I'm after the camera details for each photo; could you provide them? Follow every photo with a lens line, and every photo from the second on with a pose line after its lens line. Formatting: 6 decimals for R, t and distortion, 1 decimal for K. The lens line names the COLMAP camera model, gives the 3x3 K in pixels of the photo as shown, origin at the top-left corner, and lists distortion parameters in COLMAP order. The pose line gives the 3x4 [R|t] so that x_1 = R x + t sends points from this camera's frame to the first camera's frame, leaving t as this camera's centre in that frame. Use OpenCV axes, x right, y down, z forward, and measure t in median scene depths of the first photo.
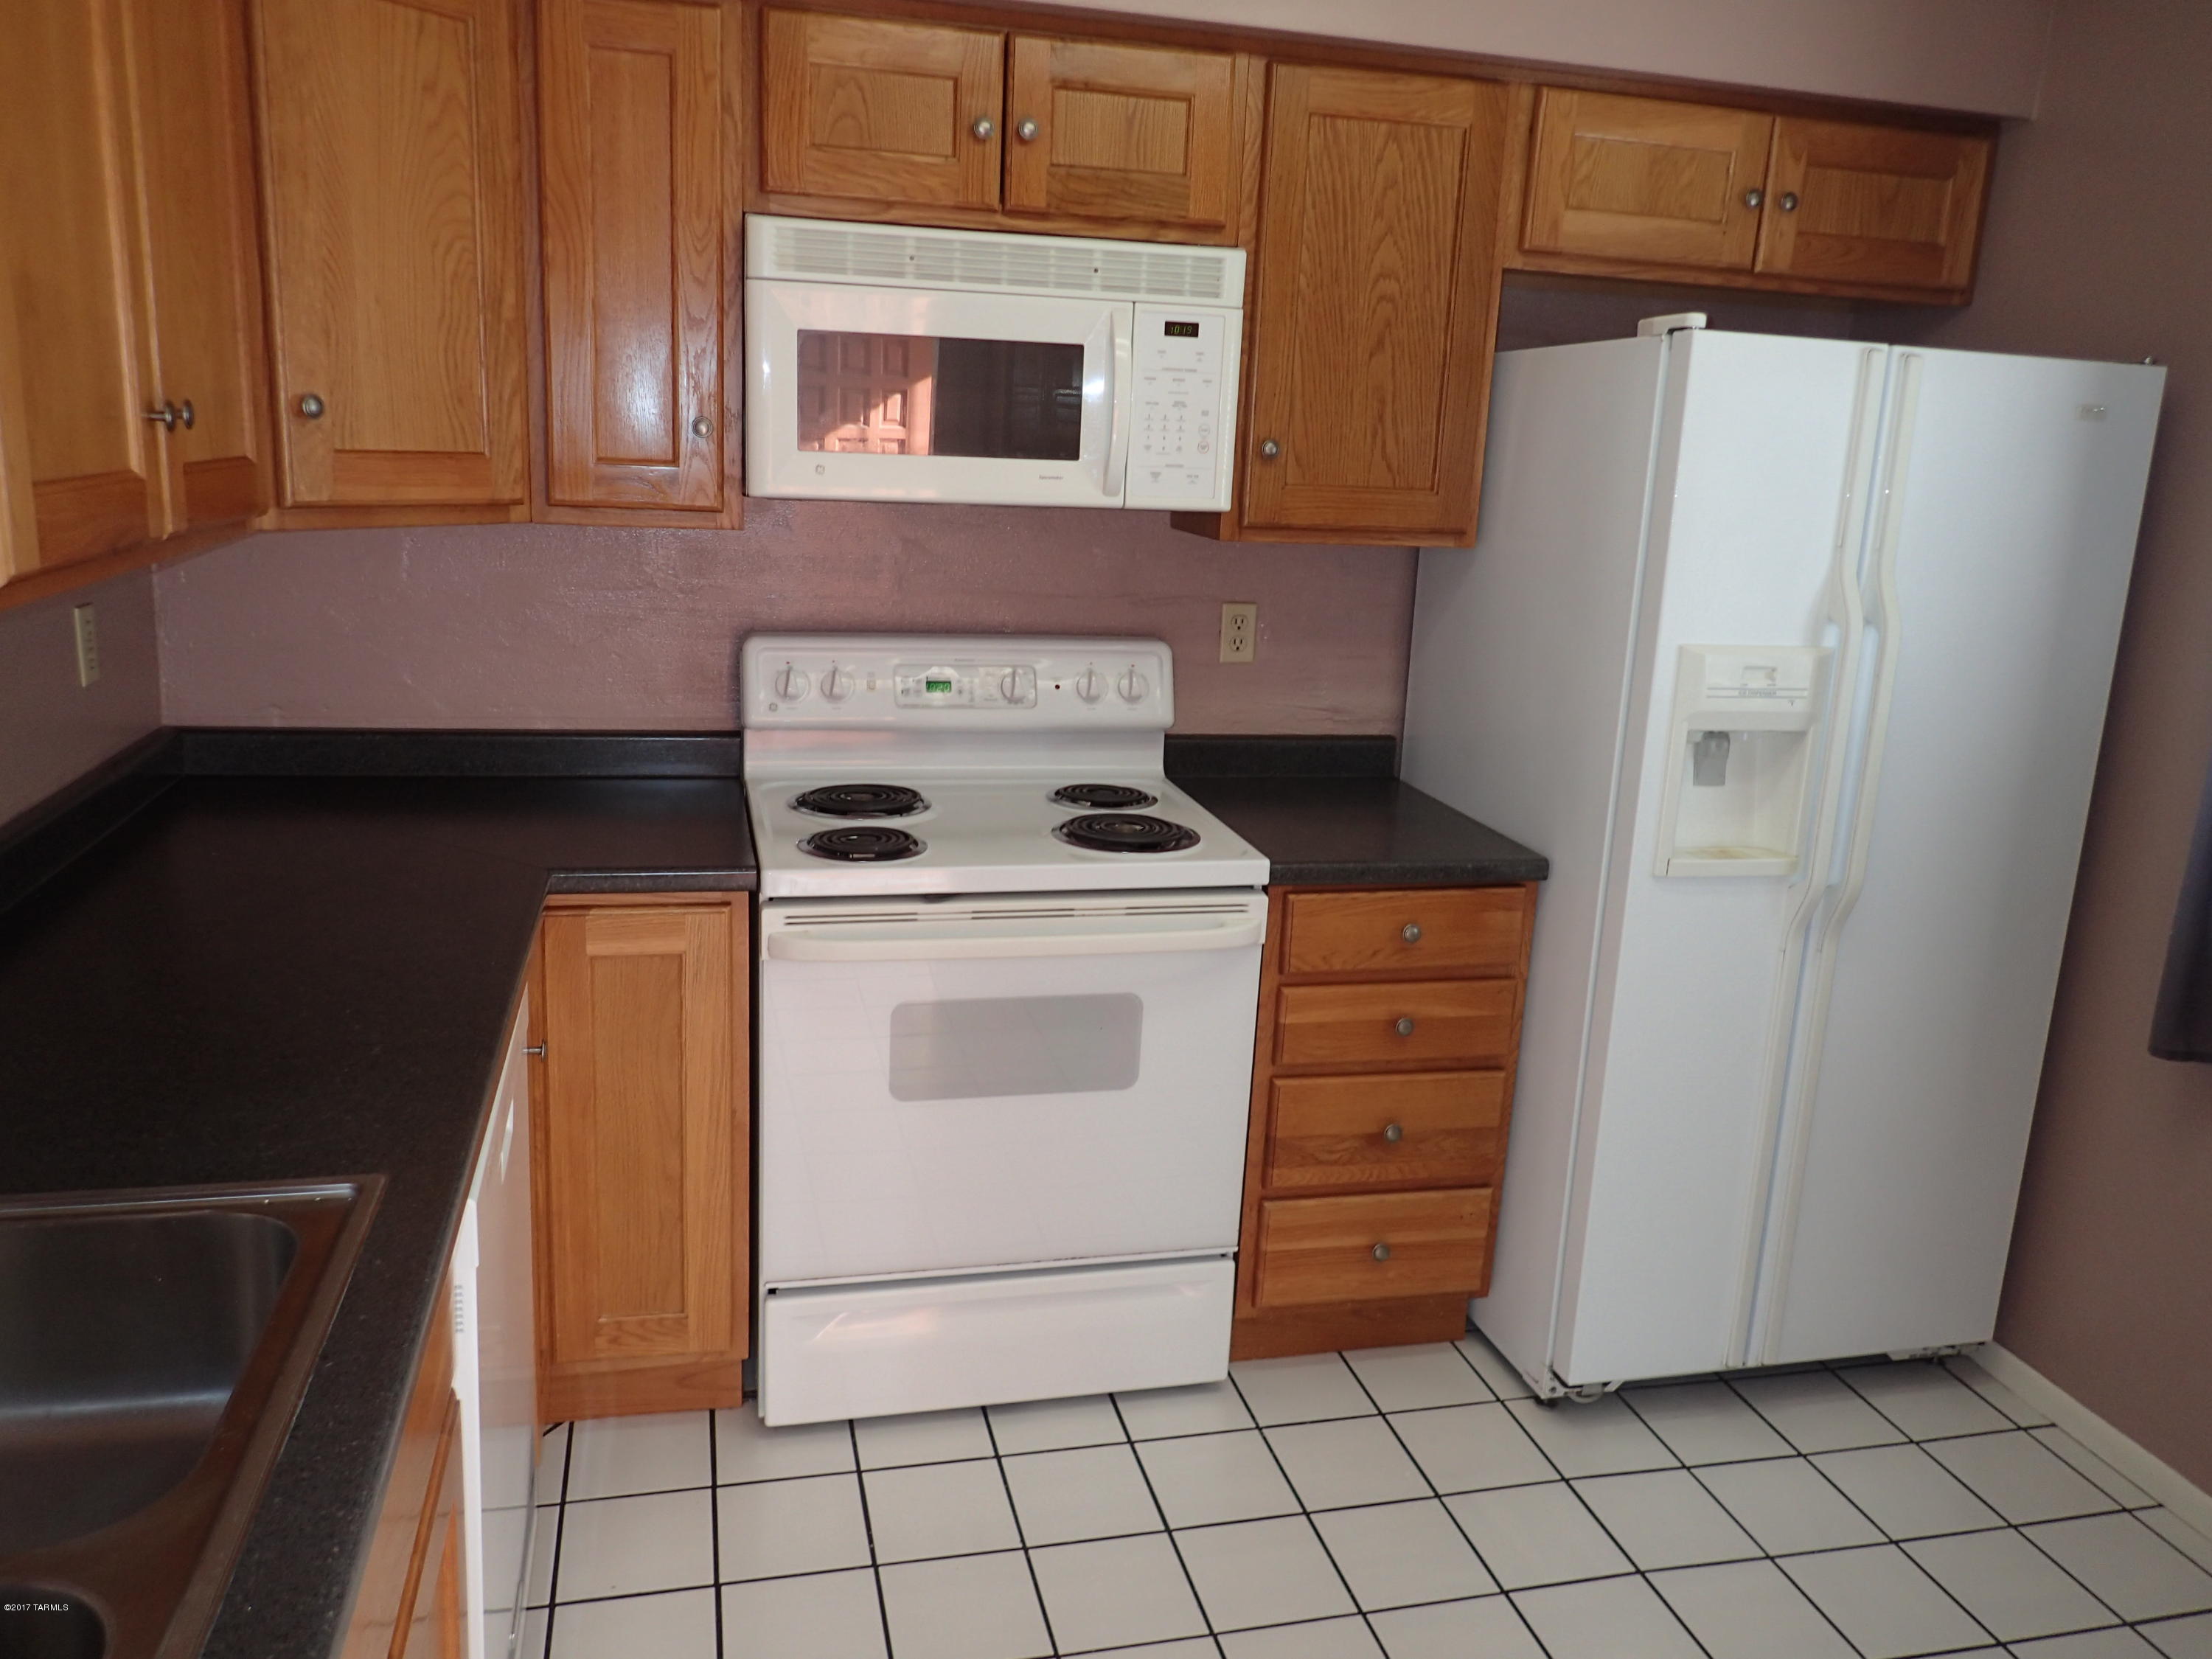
lens RADIAL K [[1636.4, 0, 1101.5], [0, 1636.4, 824.7], [0, 0, 1]] dist [0.008192, -0.000641]
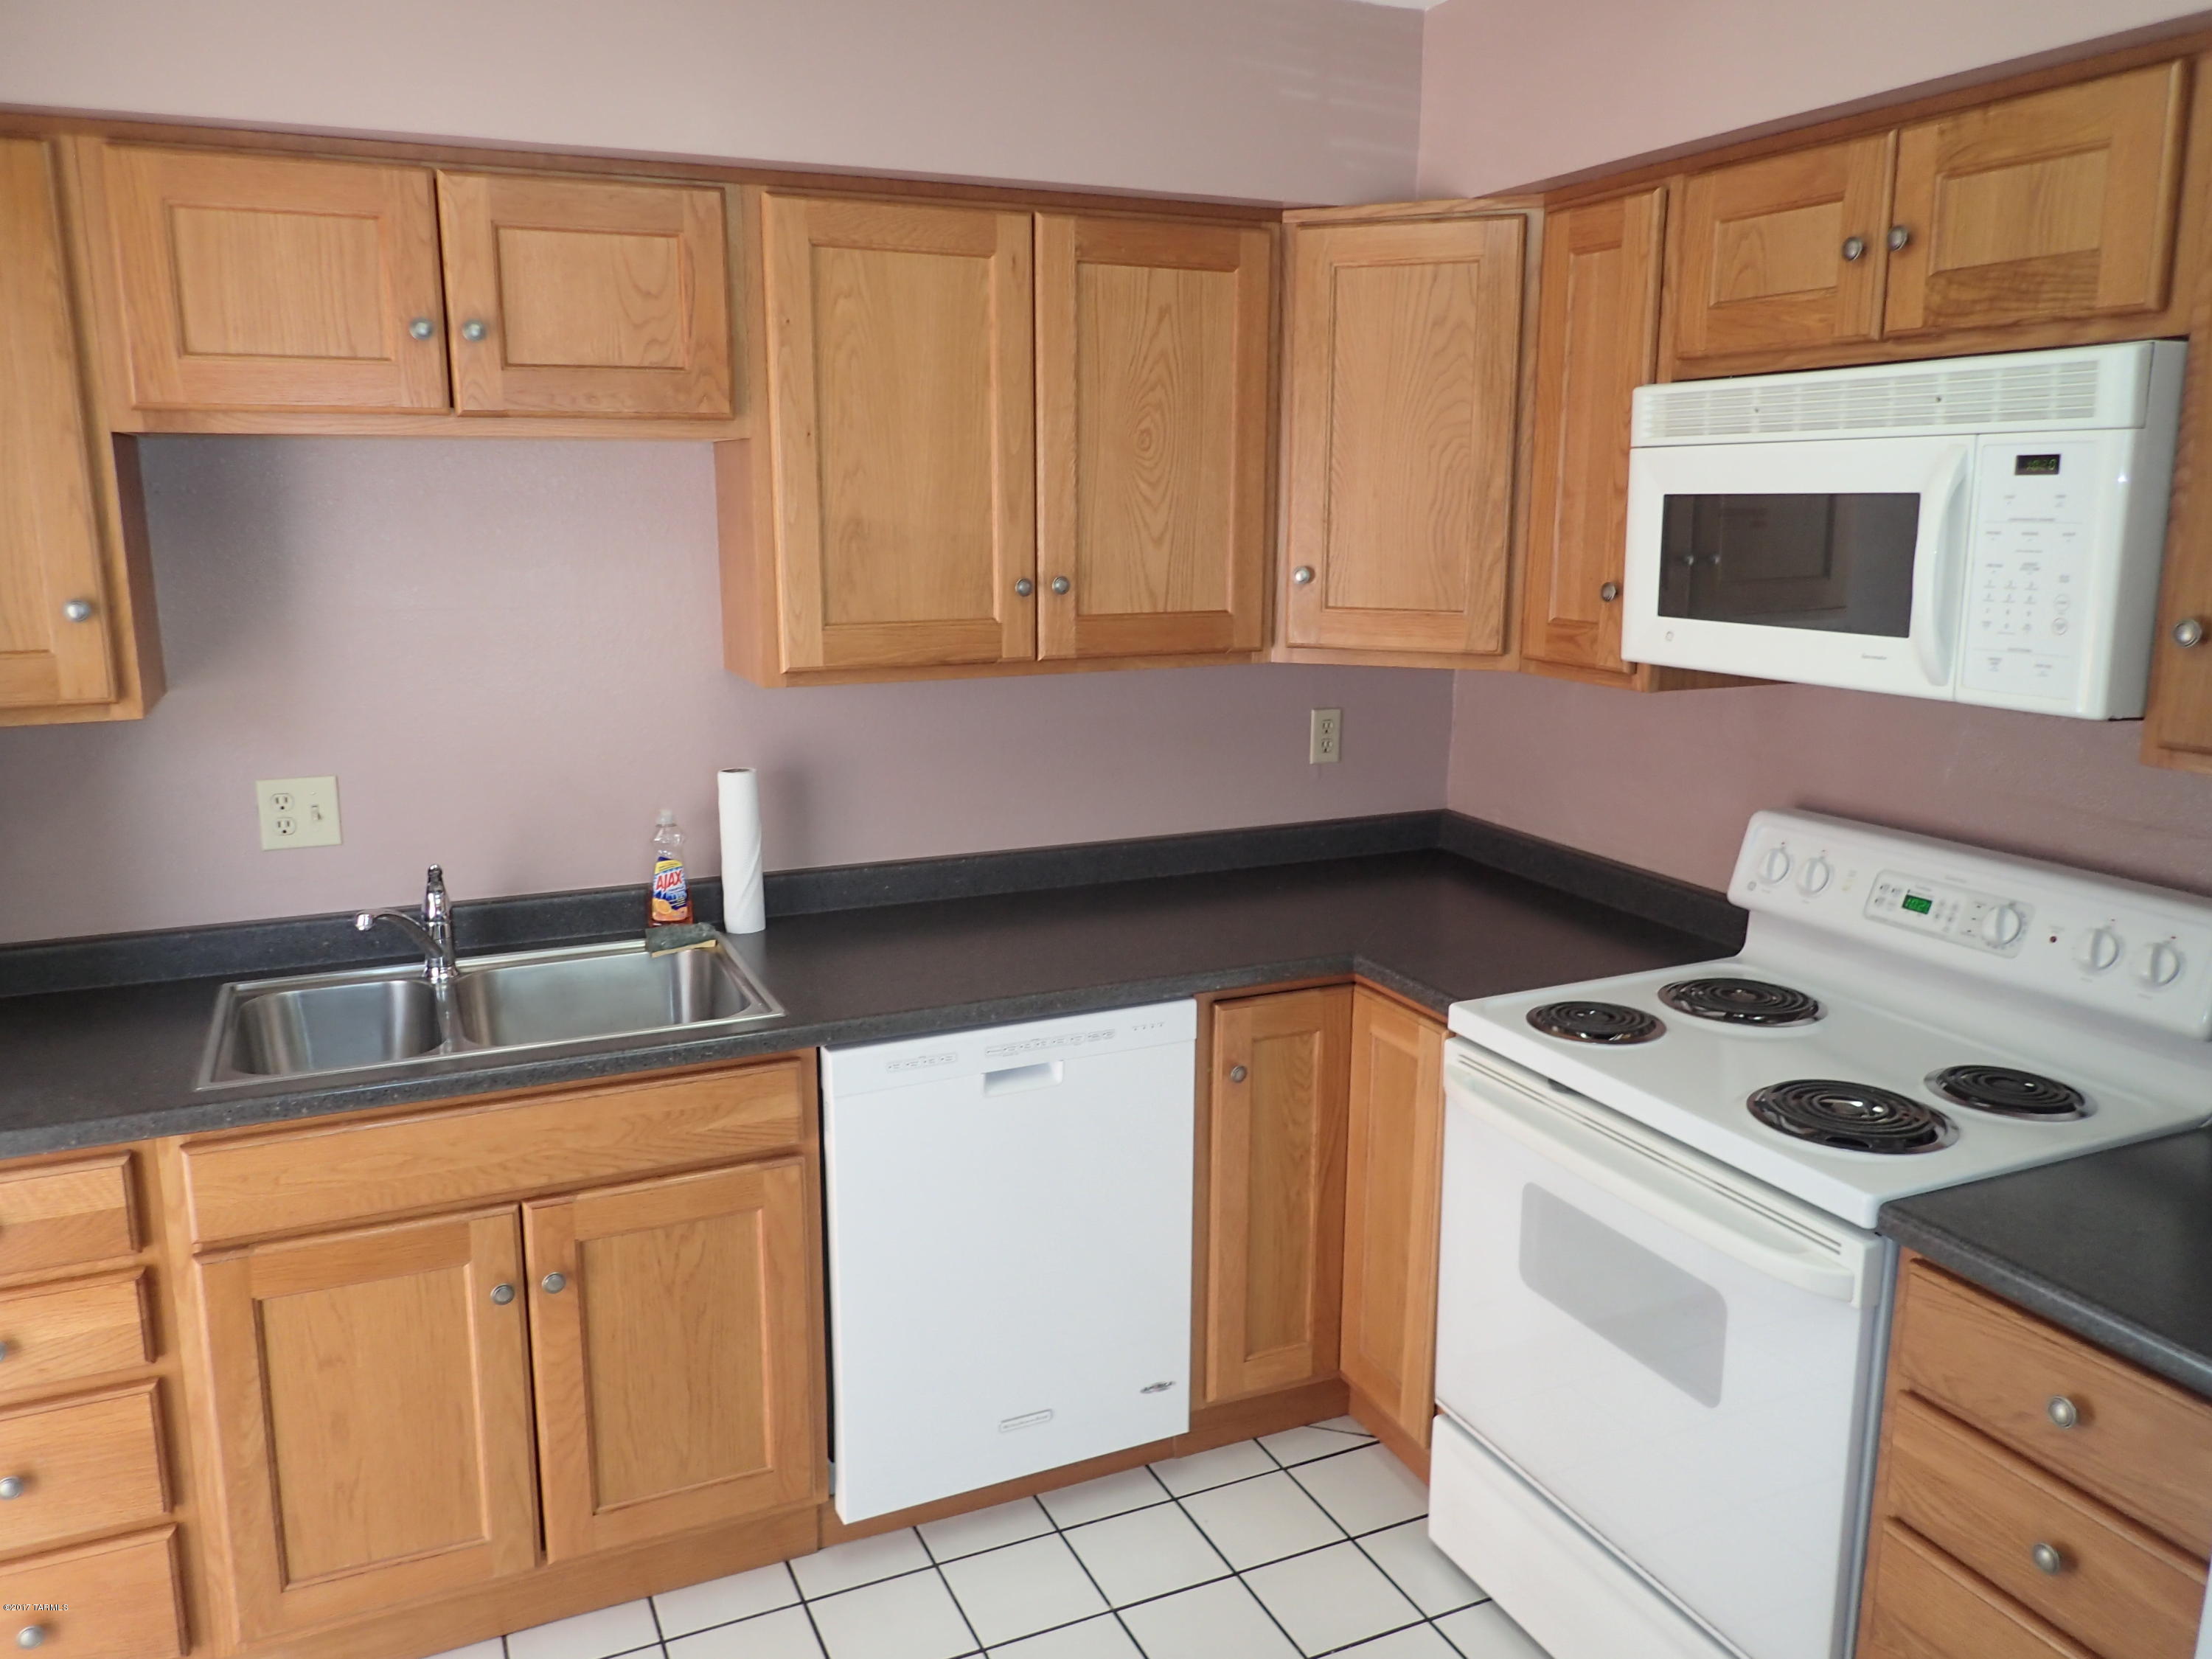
lens RADIAL K [[1636.4, 0, 1107.5], [0, 1636.4, 824.7], [0, 0, 1]] dist [0.008192, -0.000641]
pose [[0.195395, 0.150075, -0.969174, 0.702570], [-0.229154, 0.967854, 0.103671, -0.132597], [0.953577, 0.201833, 0.223504, 0.488595]]
